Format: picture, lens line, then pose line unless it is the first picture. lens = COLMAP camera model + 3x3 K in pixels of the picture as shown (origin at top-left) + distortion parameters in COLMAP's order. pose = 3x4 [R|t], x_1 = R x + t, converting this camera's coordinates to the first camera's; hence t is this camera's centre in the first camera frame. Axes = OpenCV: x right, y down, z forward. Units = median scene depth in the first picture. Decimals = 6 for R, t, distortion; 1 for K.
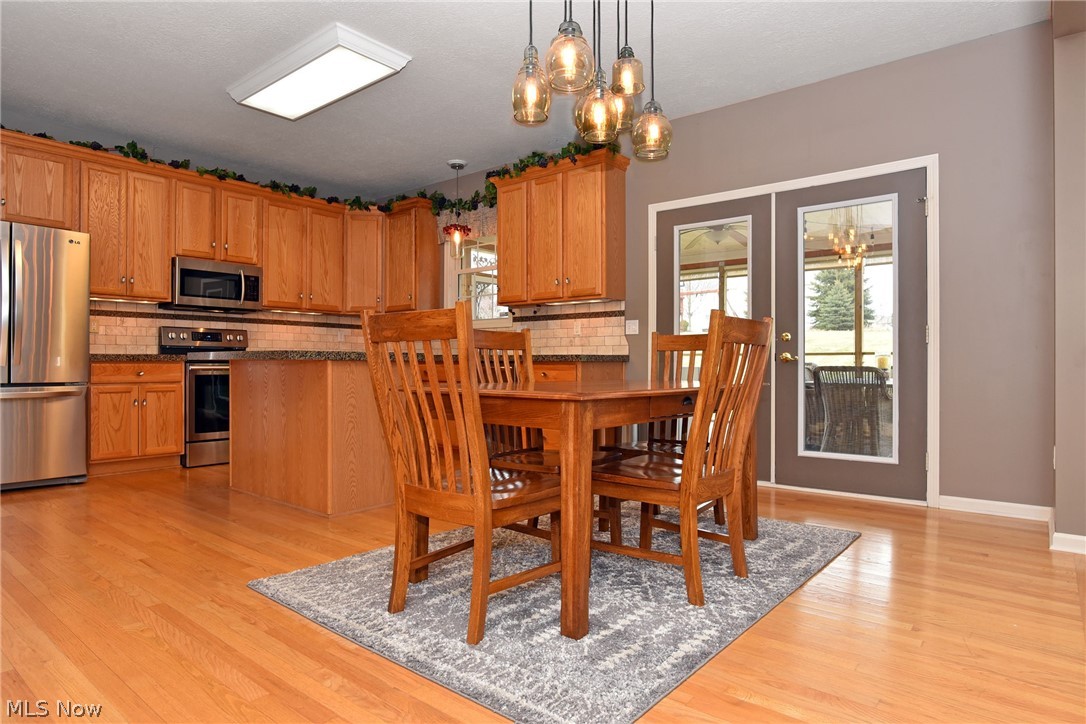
lens RADIAL K [[630.9, 0, 543.0], [0, 630.9, 362.0], [0, 0, 1]] dist [-0.001102, -0.000039]
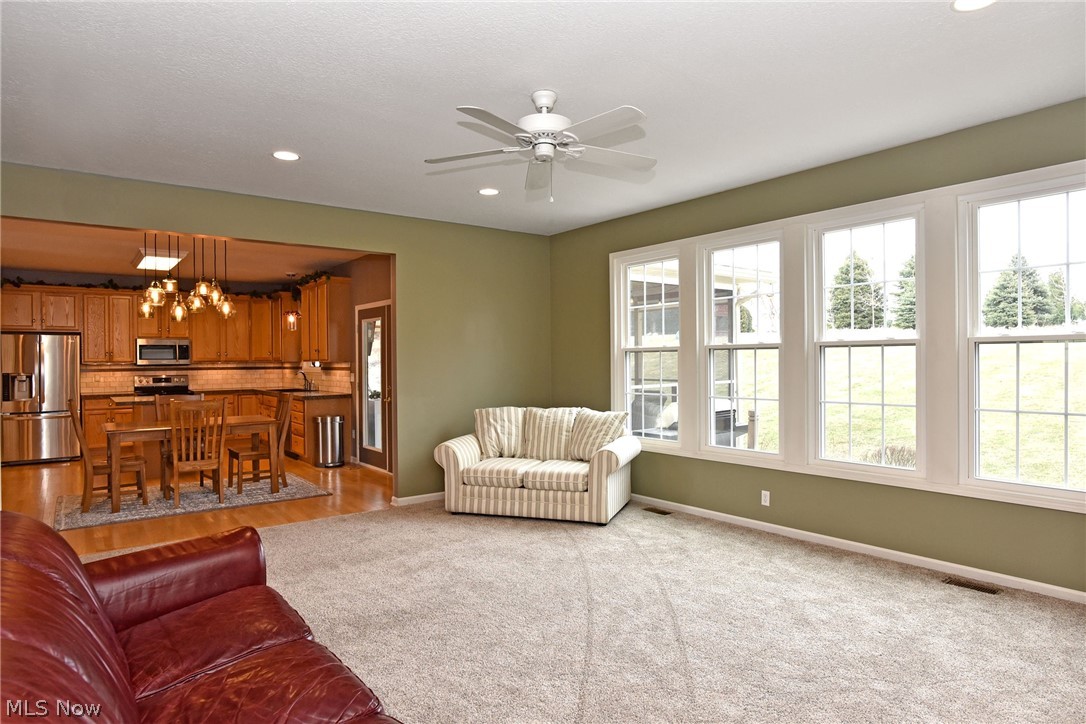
lens RADIAL K [[630.9, 0, 543.0], [0, 630.9, 362.0], [0, 0, 1]] dist [-0.001102, -0.000039]
pose [[0.971402, -0.009725, -0.237243, 0.886636], [0.012027, 0.999894, 0.008259, -0.089375], [0.237137, -0.010876, 0.971415, -0.440941]]
